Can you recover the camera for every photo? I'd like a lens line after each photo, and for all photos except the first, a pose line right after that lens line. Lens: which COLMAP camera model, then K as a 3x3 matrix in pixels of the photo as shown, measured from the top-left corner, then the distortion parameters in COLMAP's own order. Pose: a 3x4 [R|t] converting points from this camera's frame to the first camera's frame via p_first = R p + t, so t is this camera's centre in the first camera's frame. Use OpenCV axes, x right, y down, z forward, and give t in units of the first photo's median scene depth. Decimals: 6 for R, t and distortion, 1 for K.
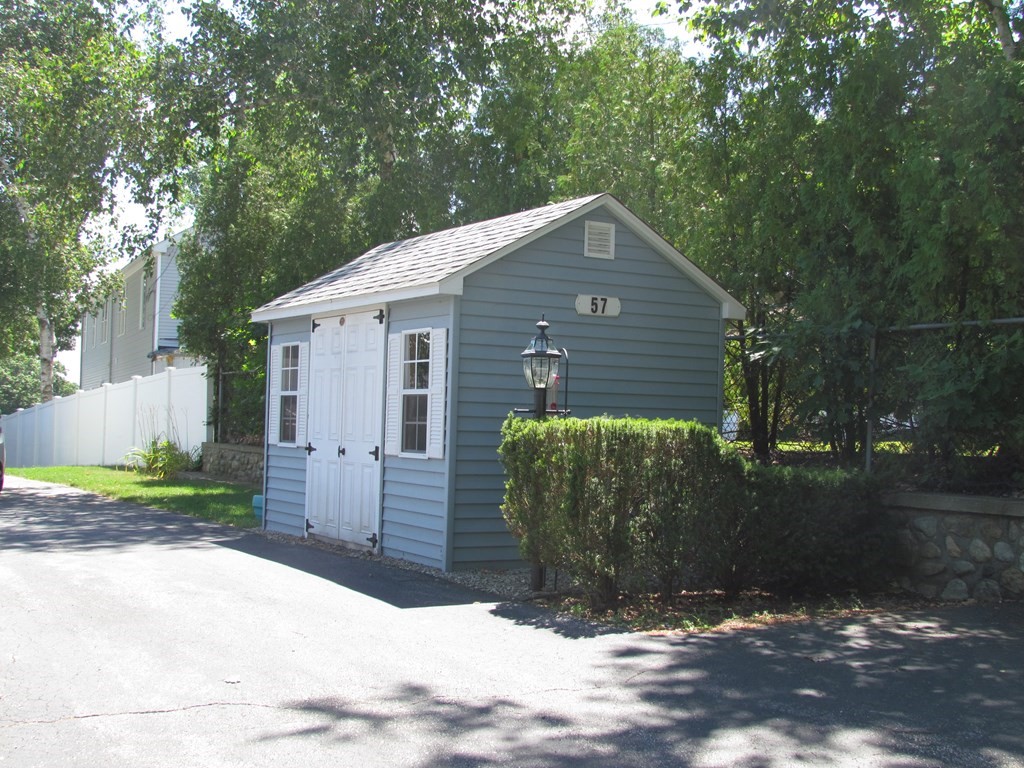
lens RADIAL K [[1398.3, 0, 512.0], [0, 1398.3, 384.0], [0, 0, 1]] dist [-0.118815, -0.016173]
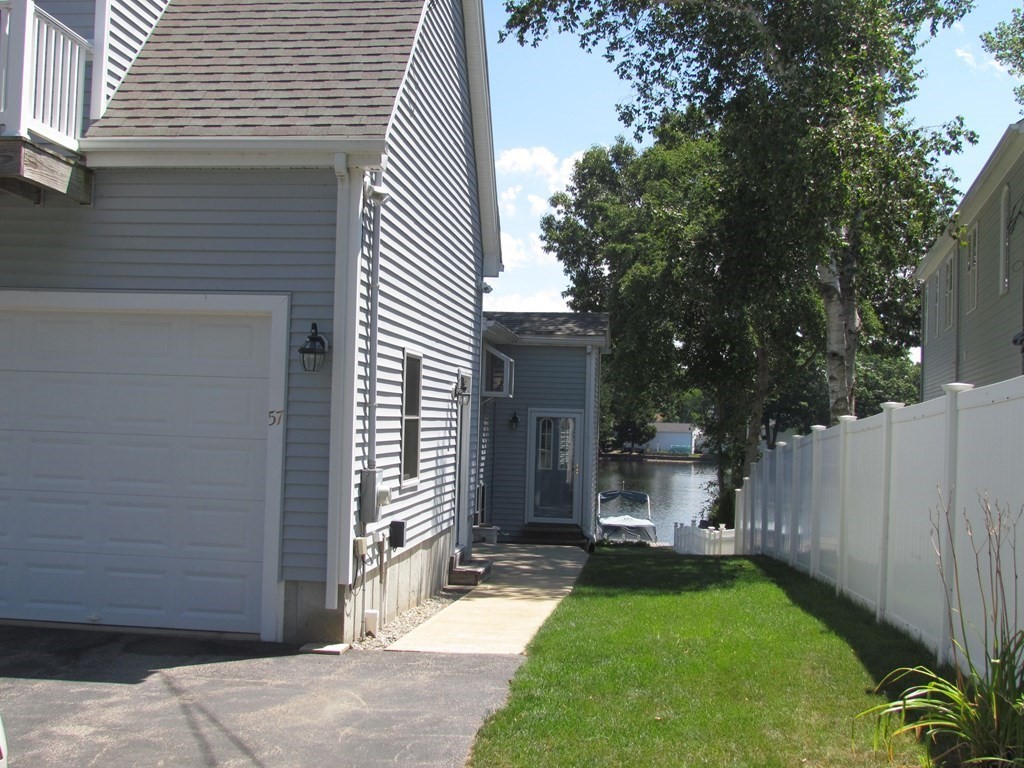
lens RADIAL K [[1398.3, 0, 512.0], [0, 1398.3, 384.0], [0, 0, 1]] dist [-0.118815, -0.016173]
pose [[0.814894, -0.013671, -0.579449, -0.028790], [0.012265, 0.999905, -0.006342, -0.000842], [0.579480, -0.001939, 0.814984, 0.115703]]
